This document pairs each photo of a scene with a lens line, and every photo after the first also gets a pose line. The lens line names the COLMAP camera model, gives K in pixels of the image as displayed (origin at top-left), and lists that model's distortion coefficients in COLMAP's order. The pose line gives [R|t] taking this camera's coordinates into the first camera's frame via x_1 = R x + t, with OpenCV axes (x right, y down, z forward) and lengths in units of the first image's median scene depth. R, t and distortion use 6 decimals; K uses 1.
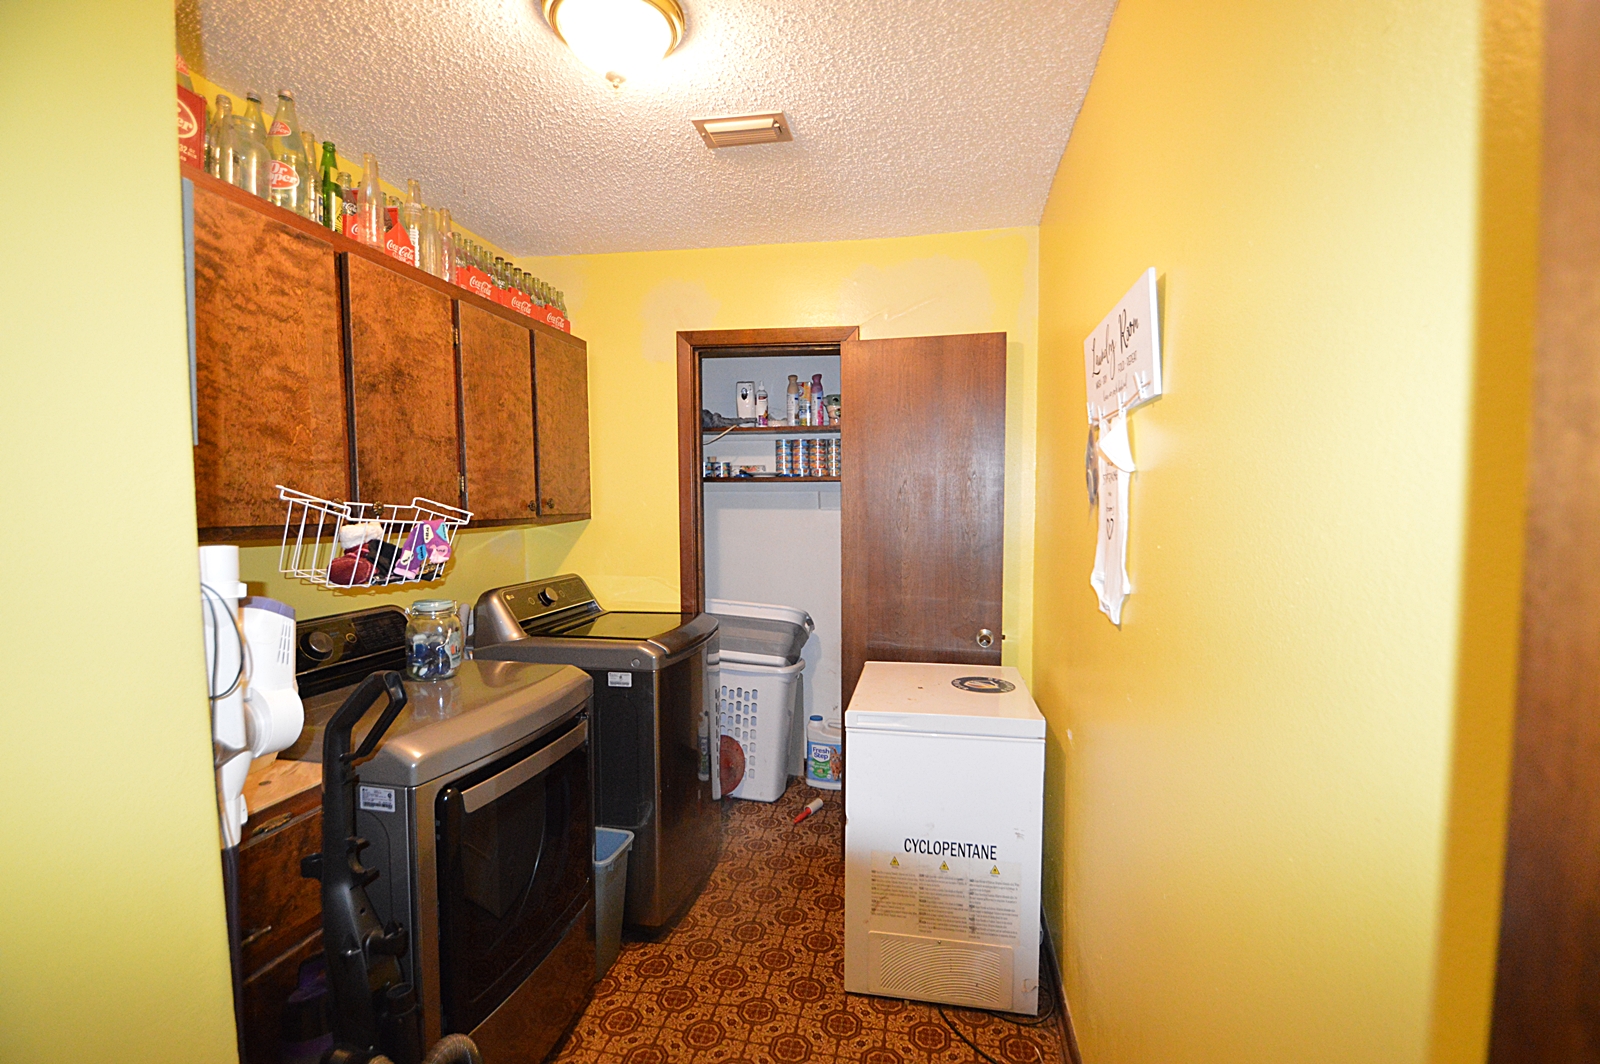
lens RADIAL K [[709.4, 0, 803.0], [0, 709.4, 547.6], [0, 0, 1]] dist [0.011951, -0.013648]
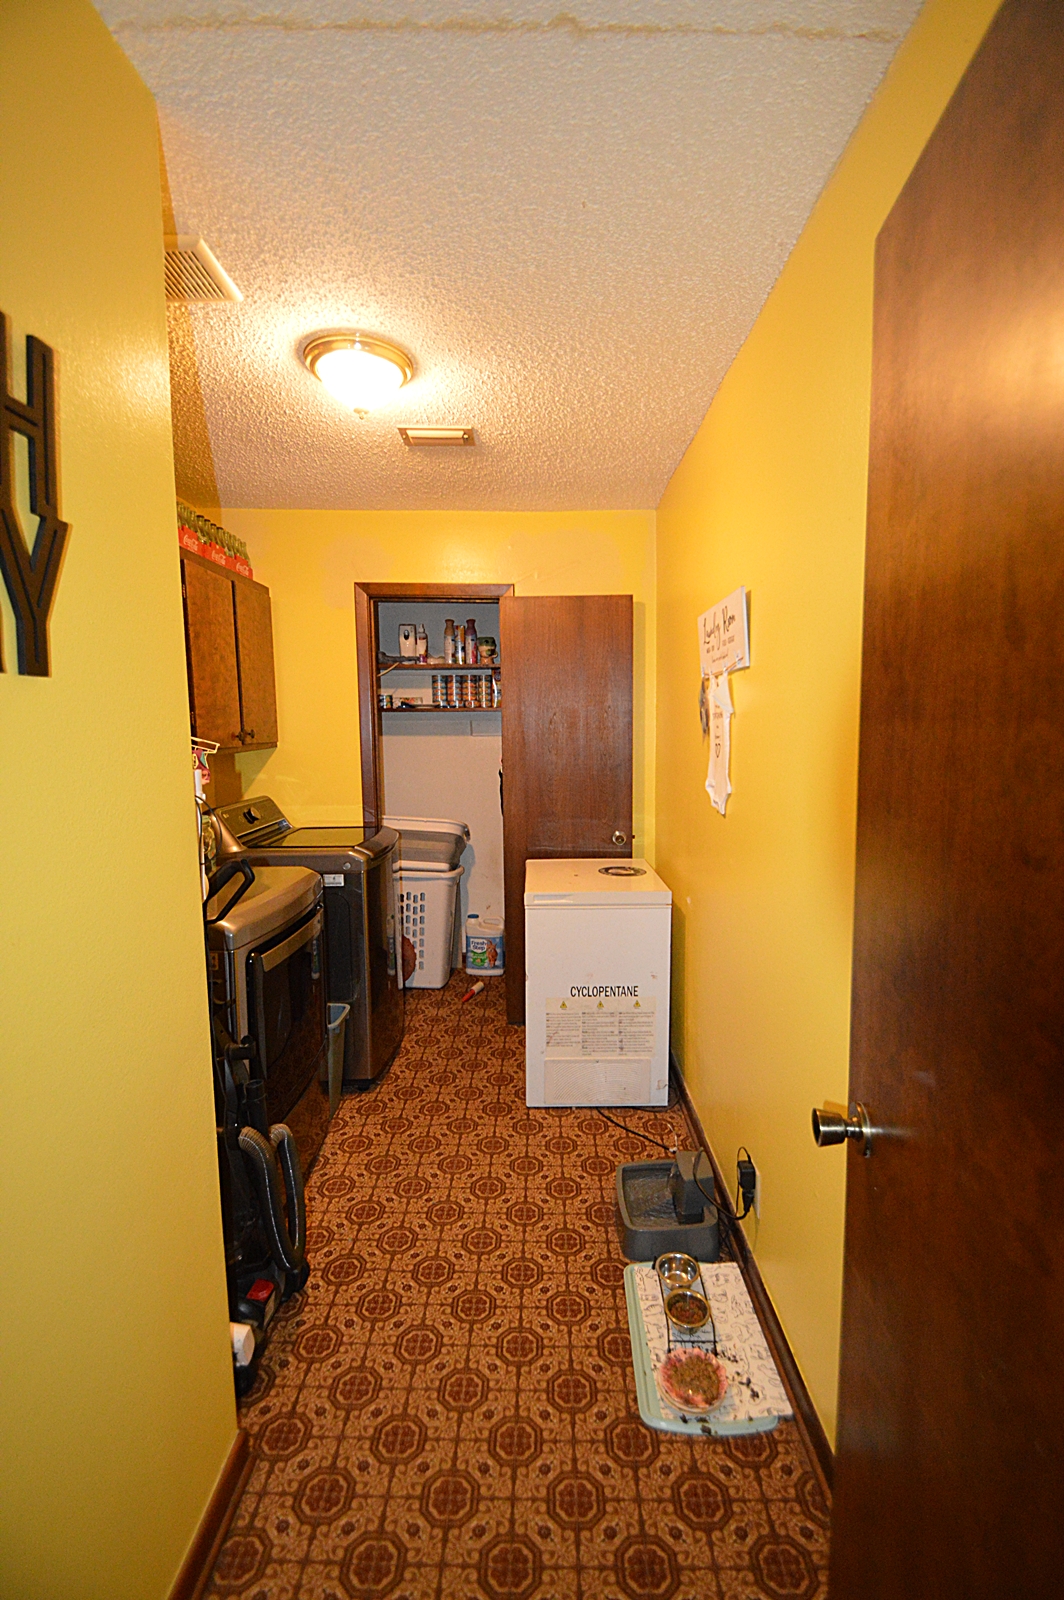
lens RADIAL K [[709.4, 0, 540.3], [0, 709.4, 794.5], [0, 0, 1]] dist [0.011951, -0.013648]
pose [[0.983009, -0.023463, 0.182054, -0.122215], [0.017411, 0.999244, 0.034772, 0.004093], [-0.182732, -0.031011, 0.982674, -0.235369]]
